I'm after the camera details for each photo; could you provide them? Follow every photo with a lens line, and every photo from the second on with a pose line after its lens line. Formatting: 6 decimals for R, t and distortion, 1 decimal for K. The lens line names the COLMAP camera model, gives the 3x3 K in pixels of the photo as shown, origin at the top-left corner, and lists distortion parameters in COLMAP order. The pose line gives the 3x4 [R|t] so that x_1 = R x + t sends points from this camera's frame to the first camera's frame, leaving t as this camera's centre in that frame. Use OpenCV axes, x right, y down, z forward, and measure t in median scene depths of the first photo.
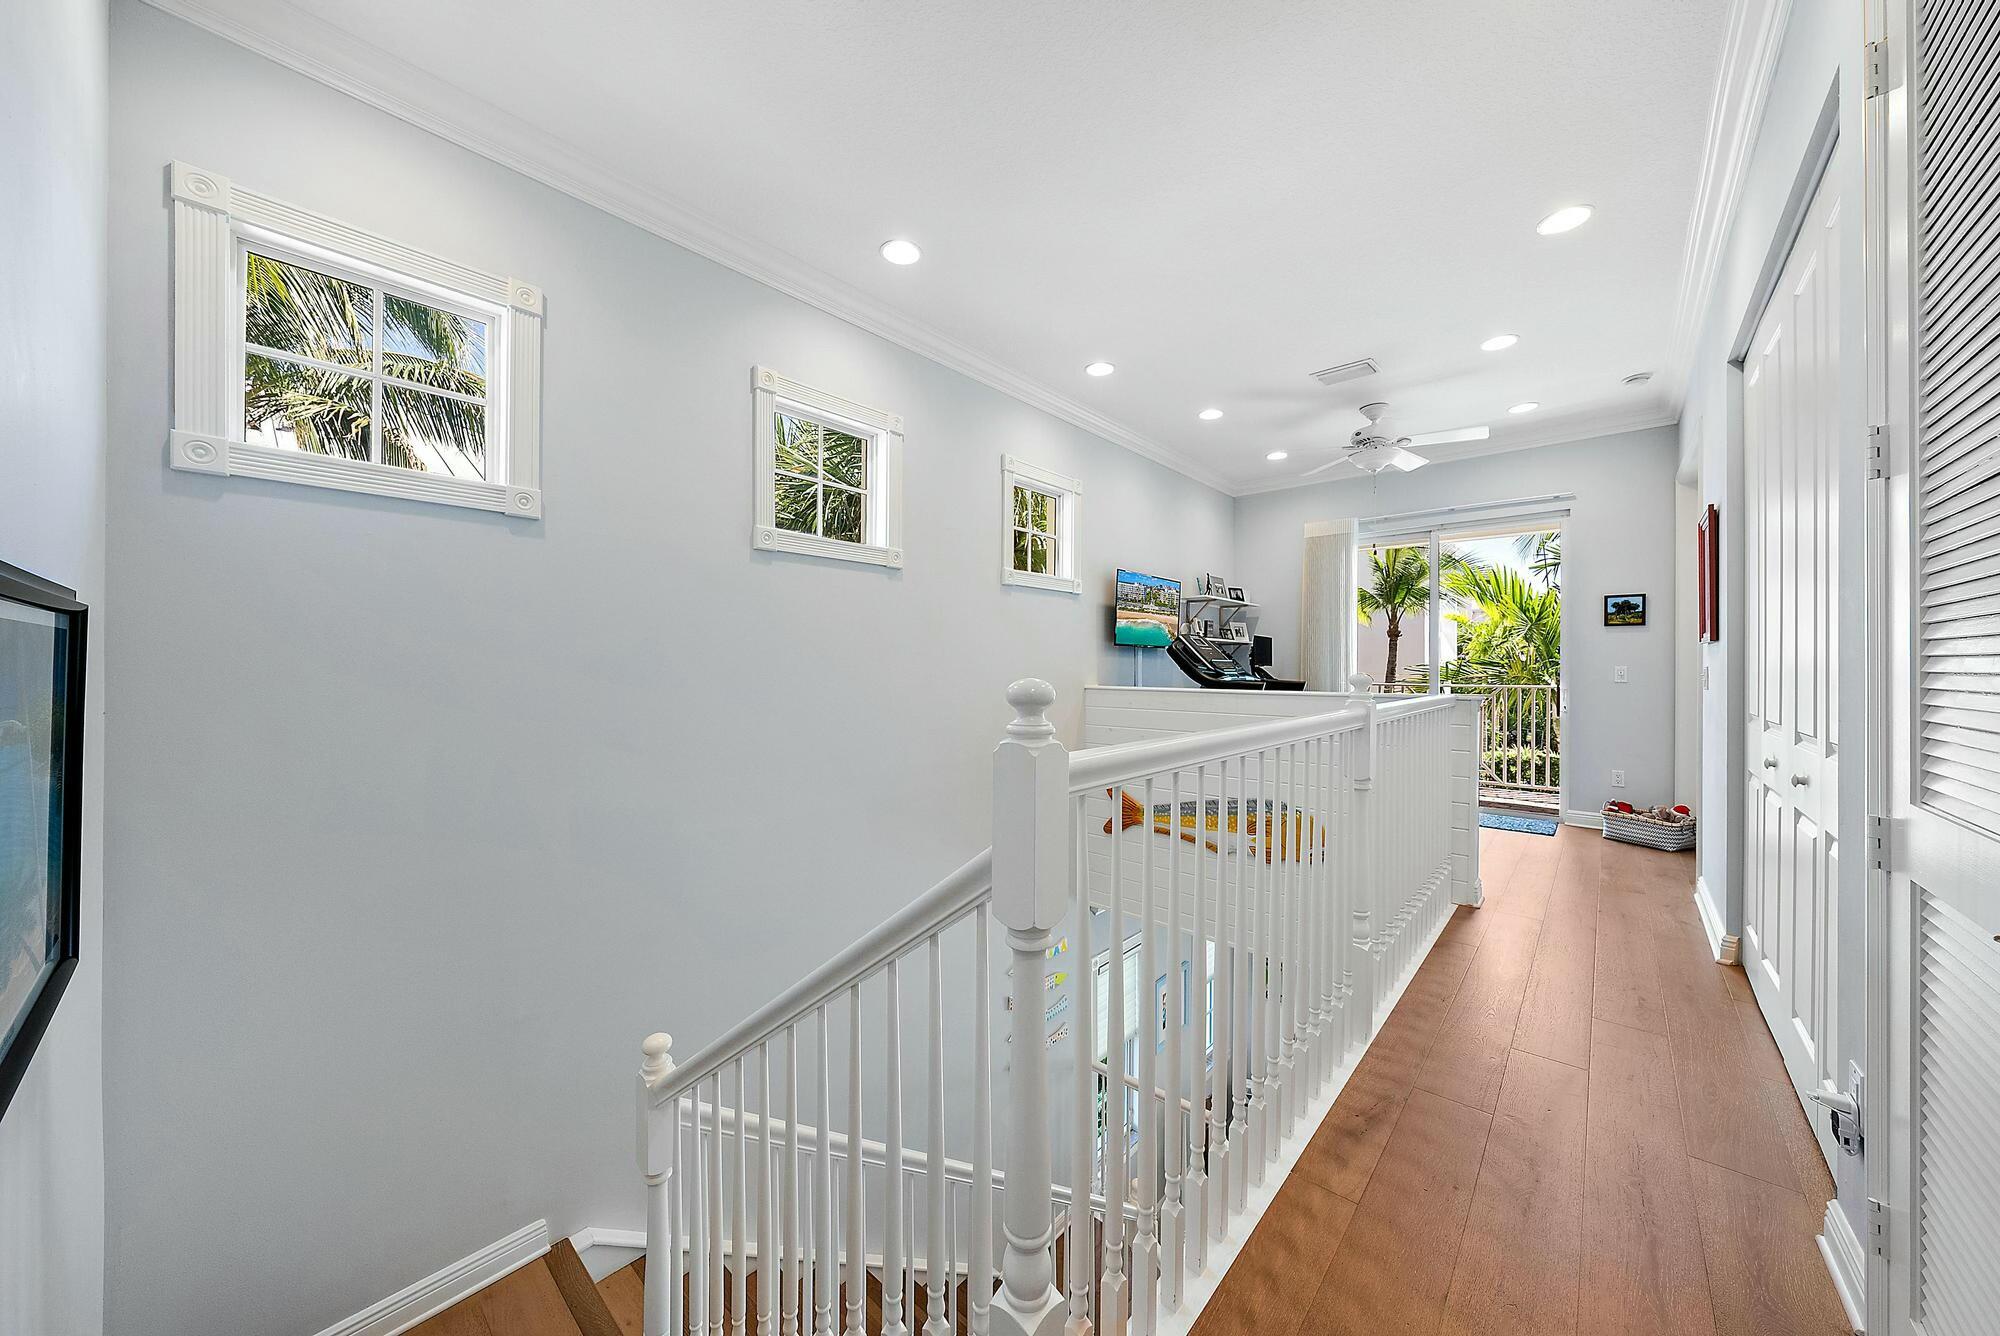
lens RADIAL K [[690.1, 0, 1006.4], [0, 690.1, 666.7], [0, 0, 1]] dist [-0.000241, -0.000024]
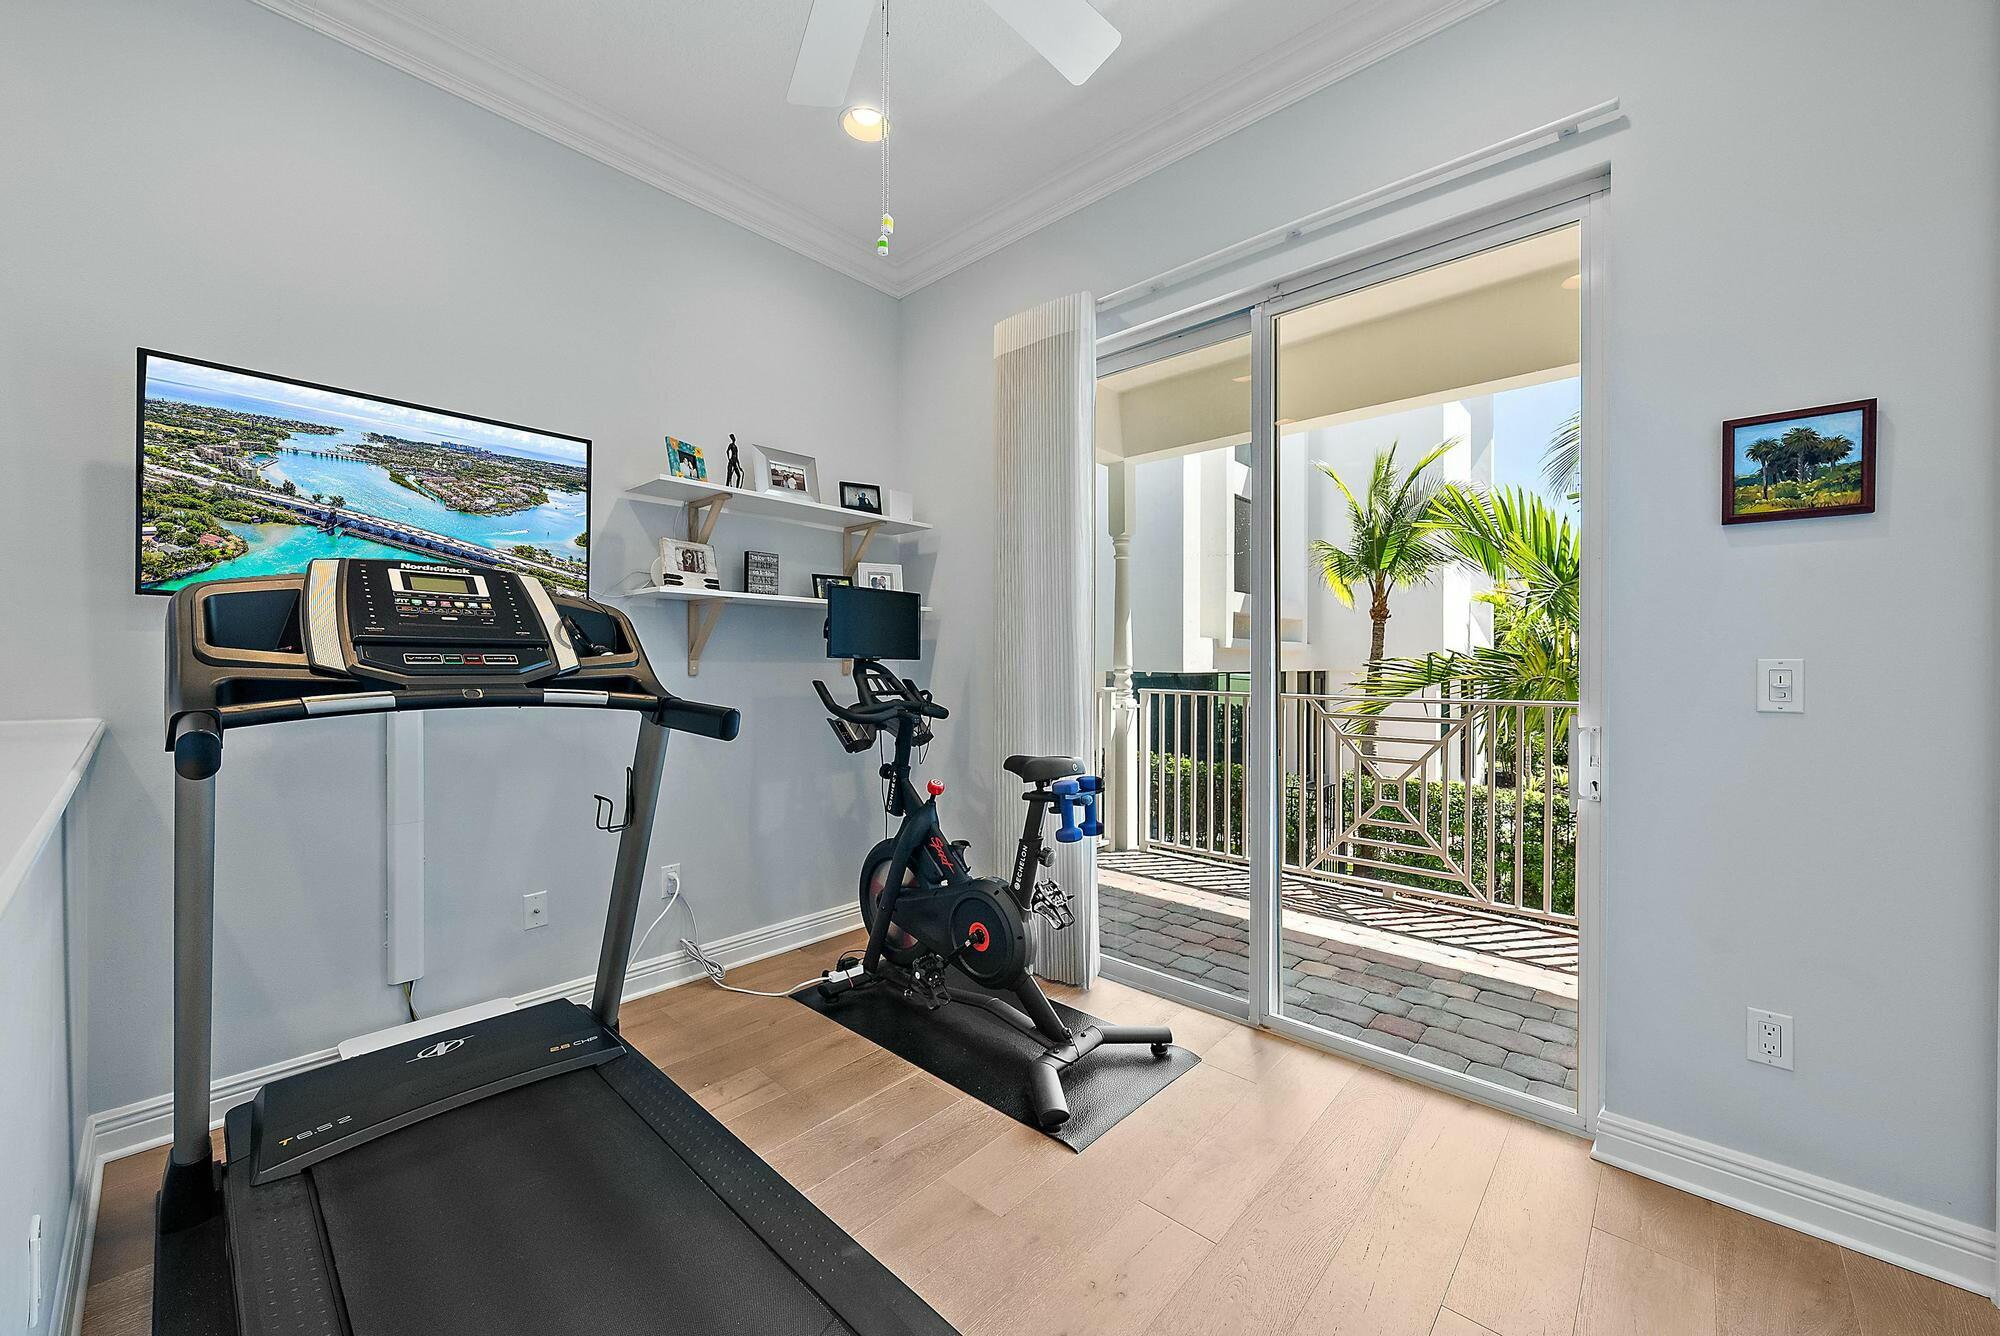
lens RADIAL K [[794.2, 0, 993.7], [0, 794.2, 666.4], [0, 0, 1]] dist [0.000310, -0.000455]
pose [[0.999994, -0.002967, 0.001706, 0.383056], [0.002958, 0.999984, 0.004870, -0.000235], [-0.001720, -0.004865, 0.999987, 0.456880]]
